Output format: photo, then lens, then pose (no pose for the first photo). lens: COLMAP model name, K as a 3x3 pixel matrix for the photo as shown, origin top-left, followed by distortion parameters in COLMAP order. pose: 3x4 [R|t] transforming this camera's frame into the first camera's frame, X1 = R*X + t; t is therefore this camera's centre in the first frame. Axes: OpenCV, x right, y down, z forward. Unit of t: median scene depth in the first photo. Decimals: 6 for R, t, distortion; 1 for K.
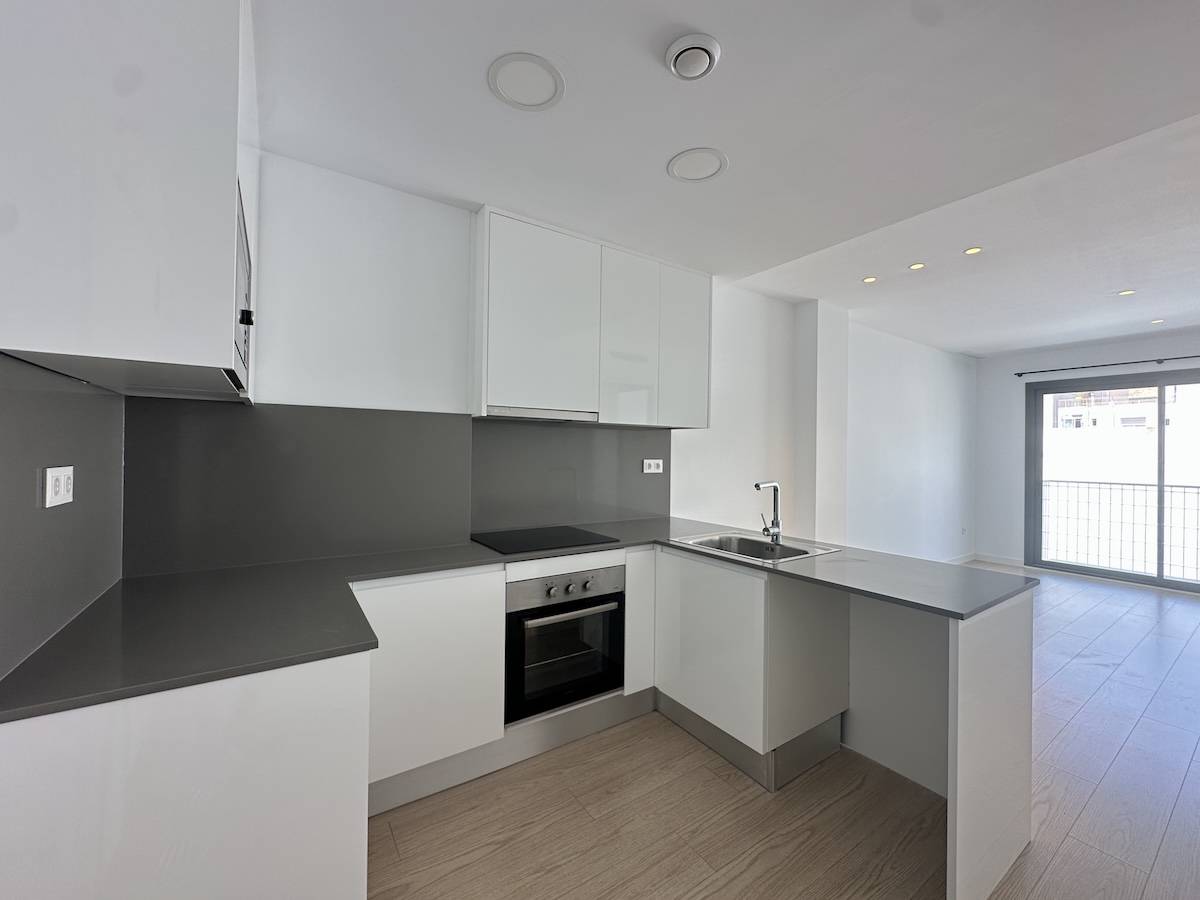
lens RADIAL K [[479.4, 0, 597.6], [0, 479.4, 447.1], [0, 0, 1]] dist [-0.004248, 0.001596]
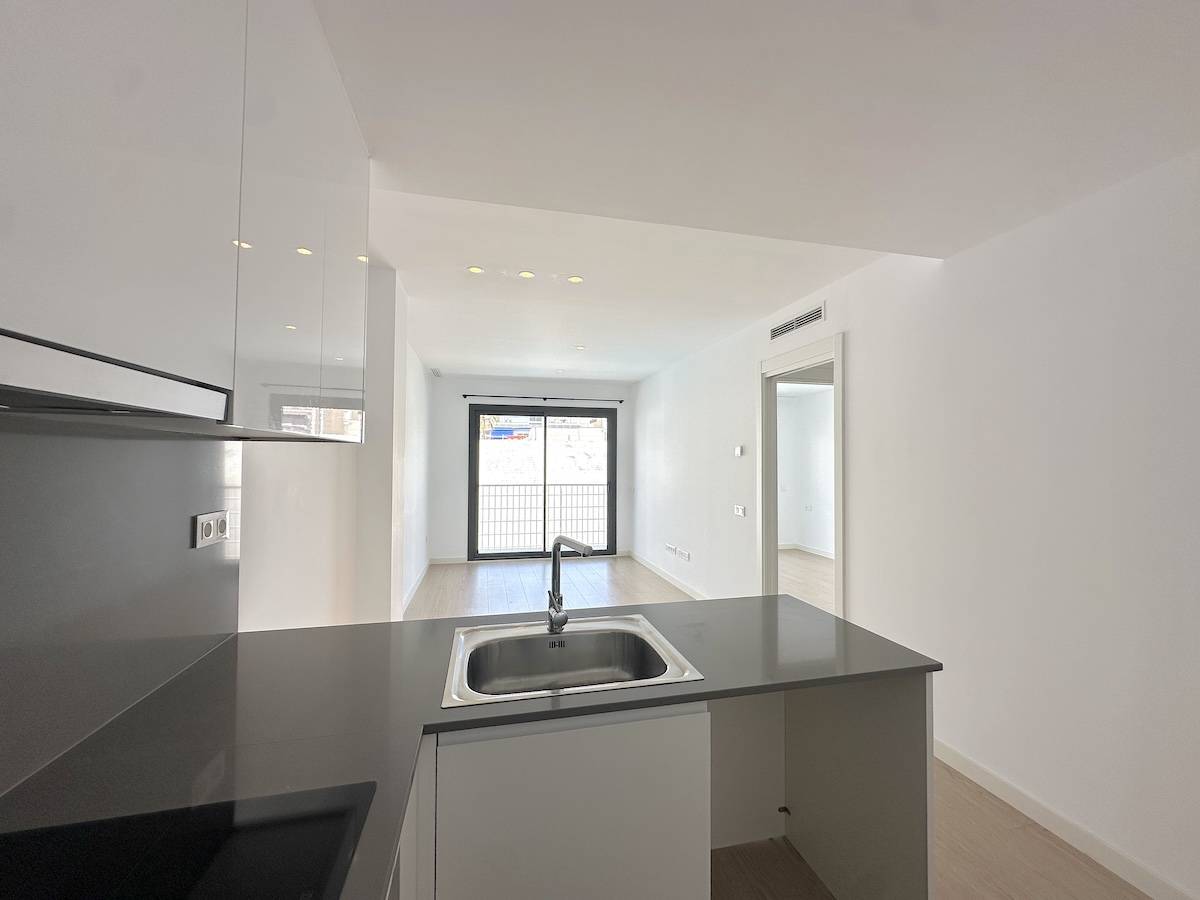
lens RADIAL K [[479.4, 0, 607.8], [0, 479.4, 443.6], [0, 0, 1]] dist [-0.004248, 0.001596]
pose [[0.341265, 0.022948, 0.939687, -0.206406], [-0.008703, 0.999736, -0.021253, -0.035855], [-0.939927, -0.000925, 0.341375, 0.693199]]
